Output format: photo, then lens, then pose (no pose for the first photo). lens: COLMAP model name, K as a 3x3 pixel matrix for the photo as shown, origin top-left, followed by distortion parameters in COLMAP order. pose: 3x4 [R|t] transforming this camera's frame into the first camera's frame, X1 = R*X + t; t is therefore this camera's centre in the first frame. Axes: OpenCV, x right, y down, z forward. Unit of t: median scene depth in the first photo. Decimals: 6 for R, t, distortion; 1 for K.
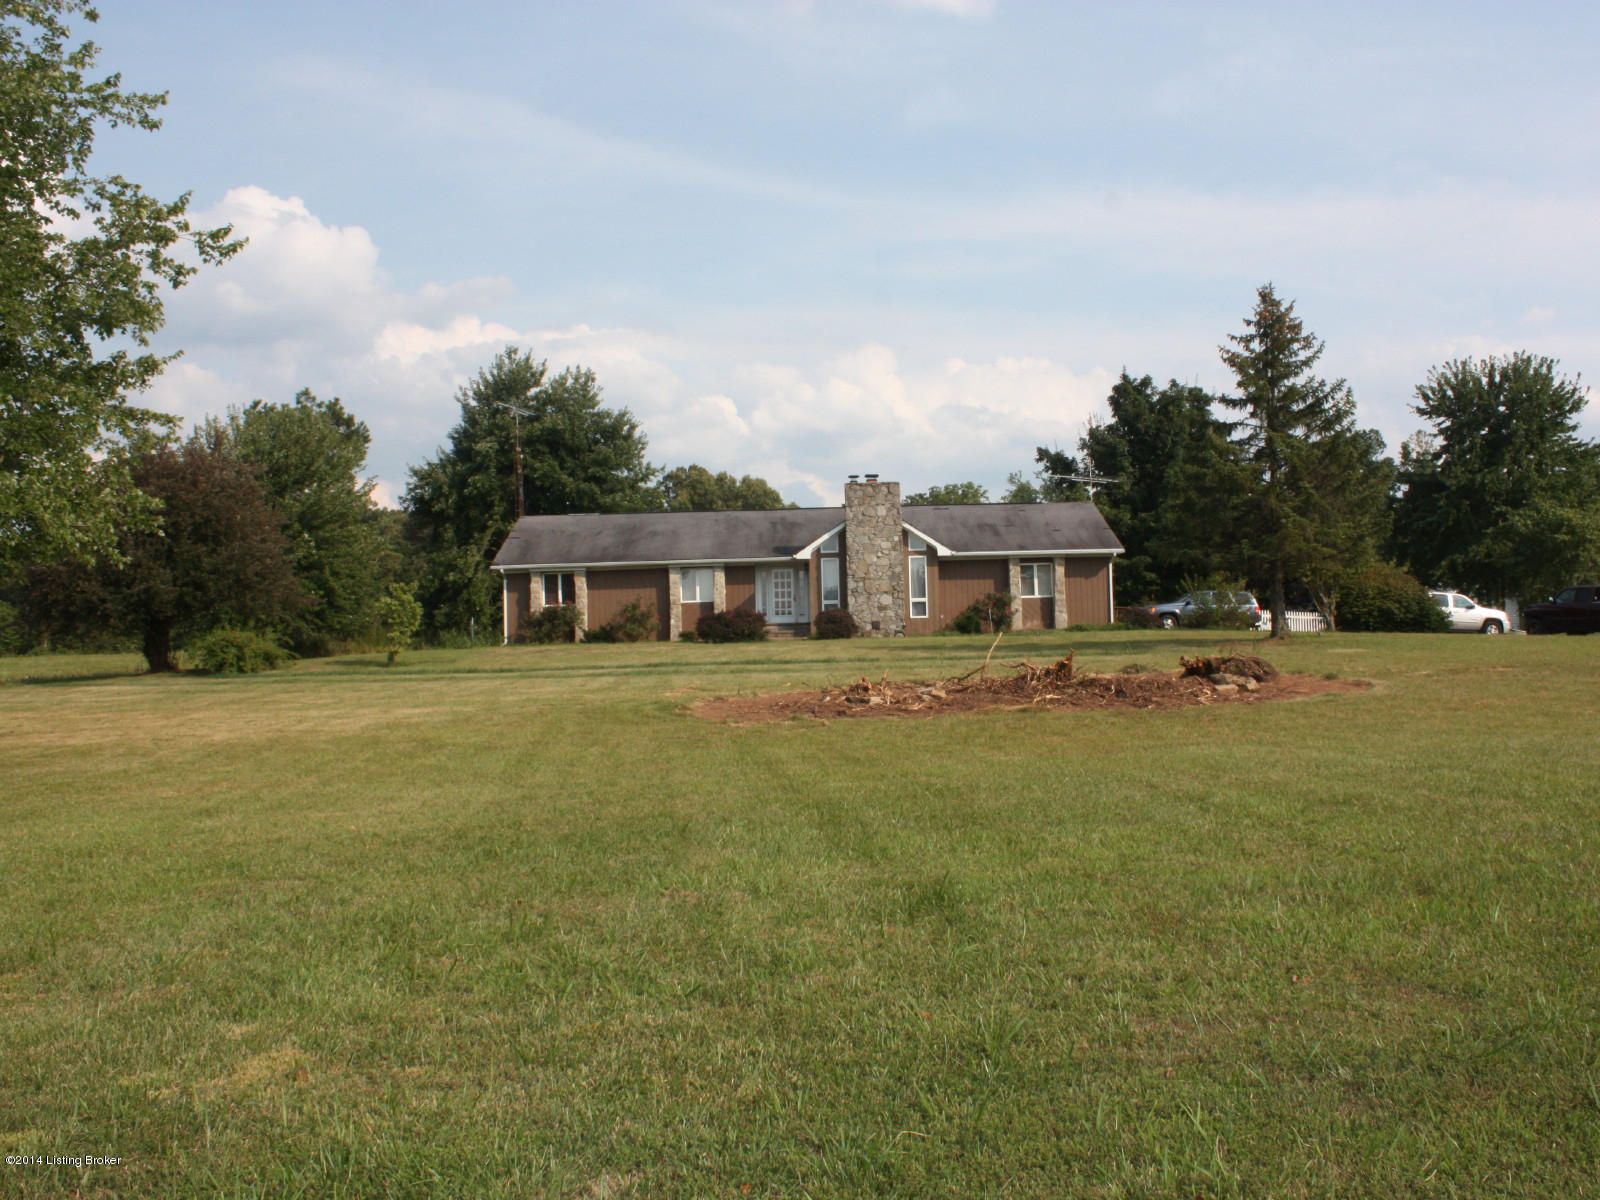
lens RADIAL K [[1510.3, 0, 794.3], [0, 1510.3, 584.2], [0, 0, 1]] dist [-0.087876, 0.000000]
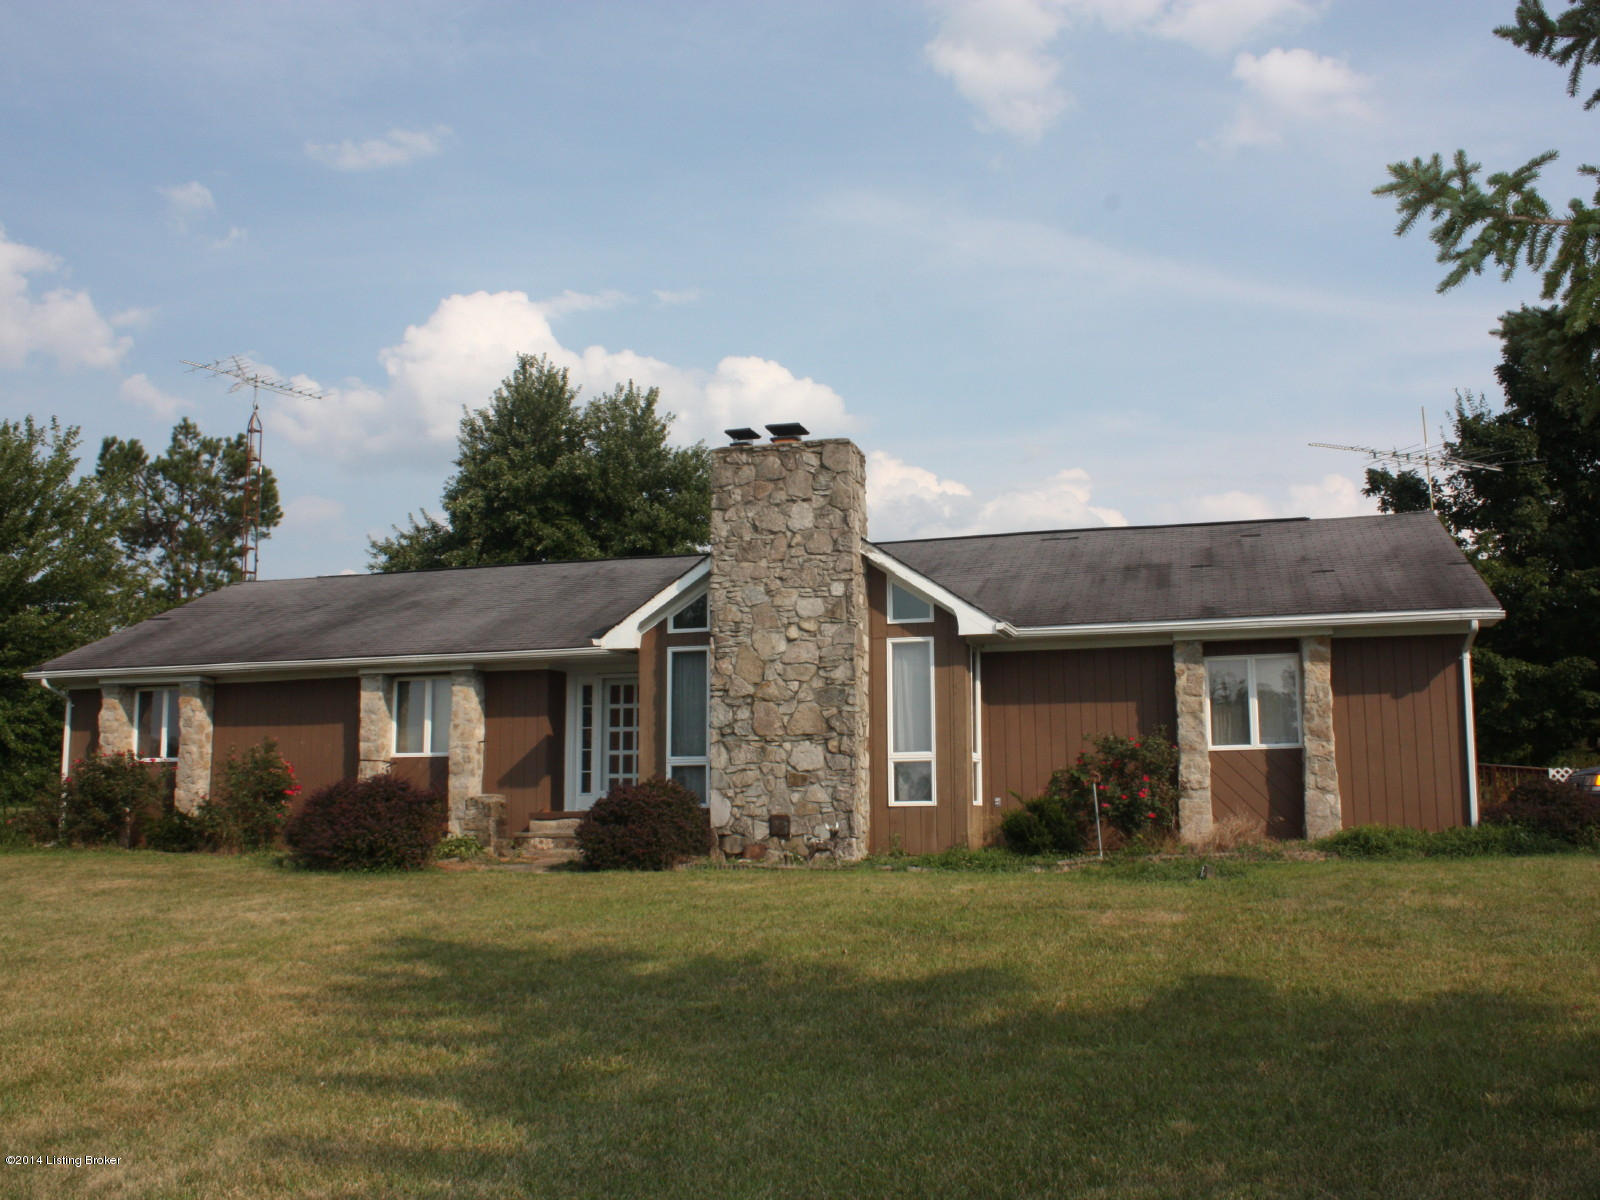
lens RADIAL K [[1510.3, 0, 839.4], [0, 1510.3, 598.3], [0, 0, 1]] dist [-0.087876, 0.000000]
pose [[0.970137, -0.019869, -0.241742, 0.102824], [-0.000488, 0.996477, -0.083859, 0.001870], [0.242557, 0.081473, 0.966710, 0.422616]]
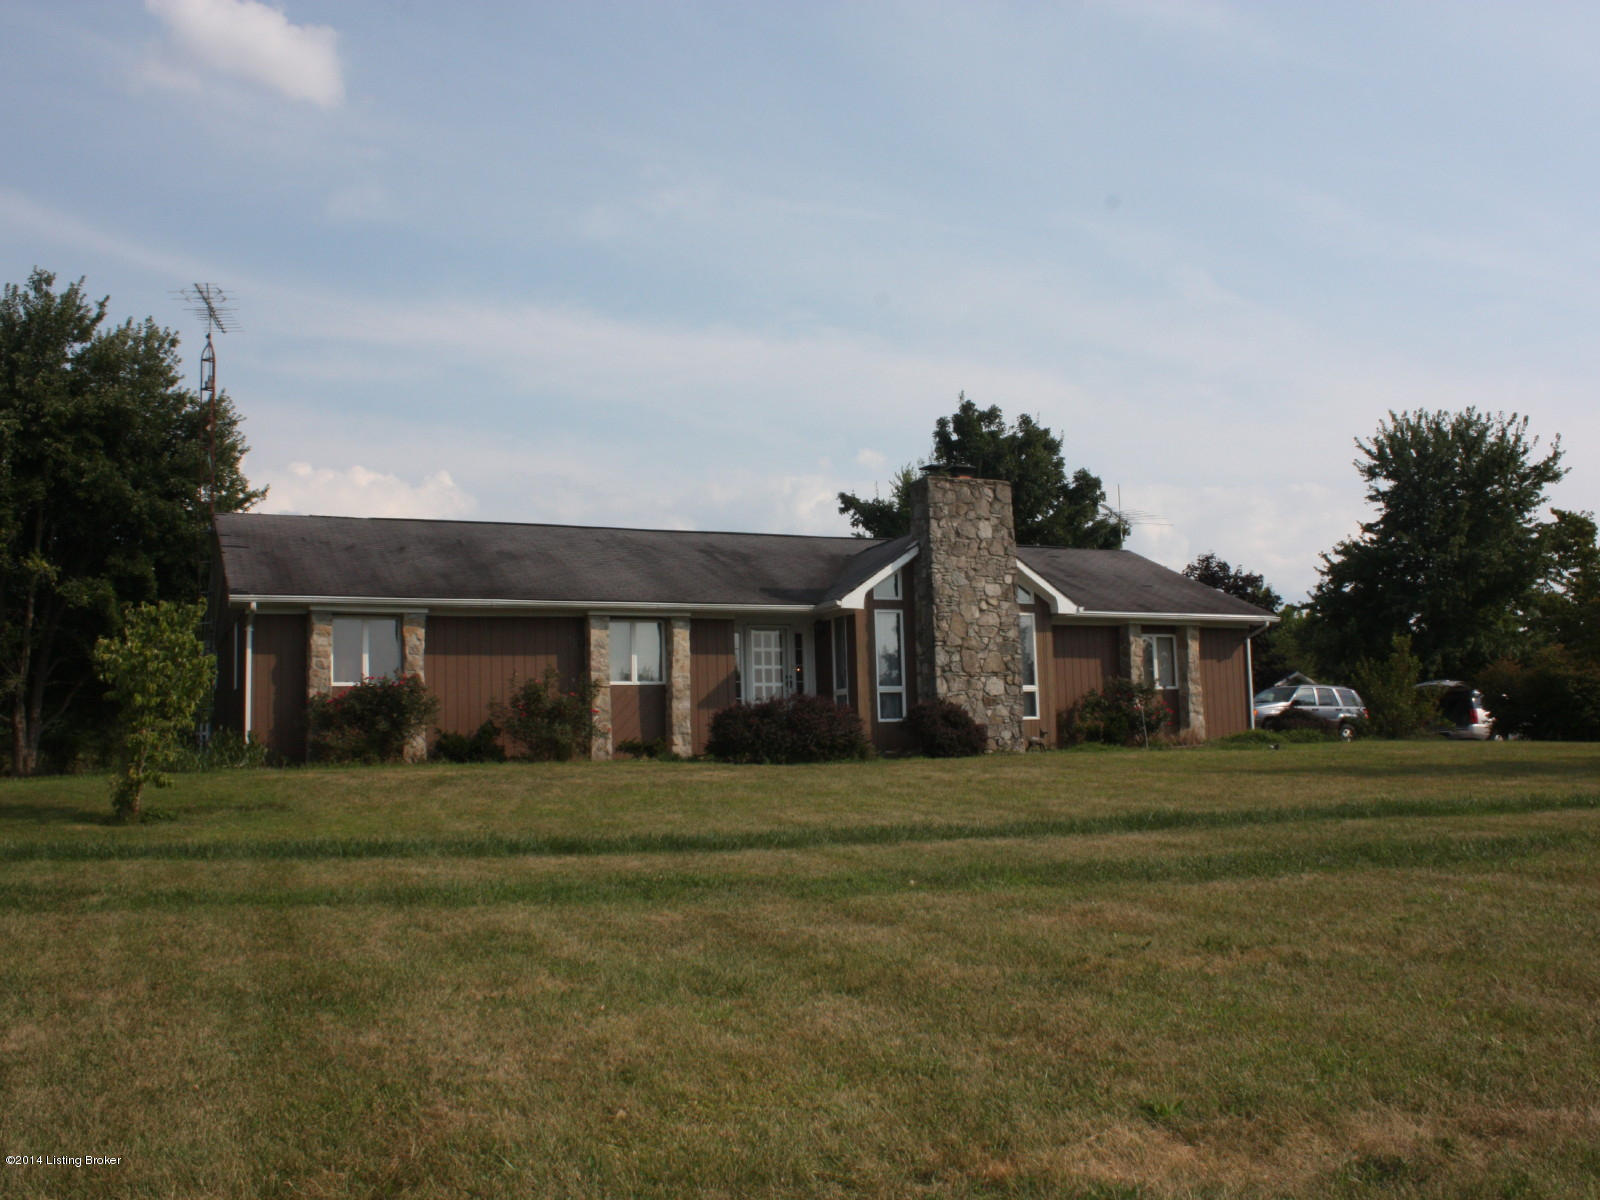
lens RADIAL K [[1510.3, 0, 799.2], [0, 1510.3, 607.1], [0, 0, 1]] dist [-0.087876, 0.000000]
pose [[0.905447, 0.046089, 0.421951, -0.159854], [-0.020002, 0.997616, -0.066046, 0.012706], [-0.423989, 0.051361, 0.904210, 0.340557]]
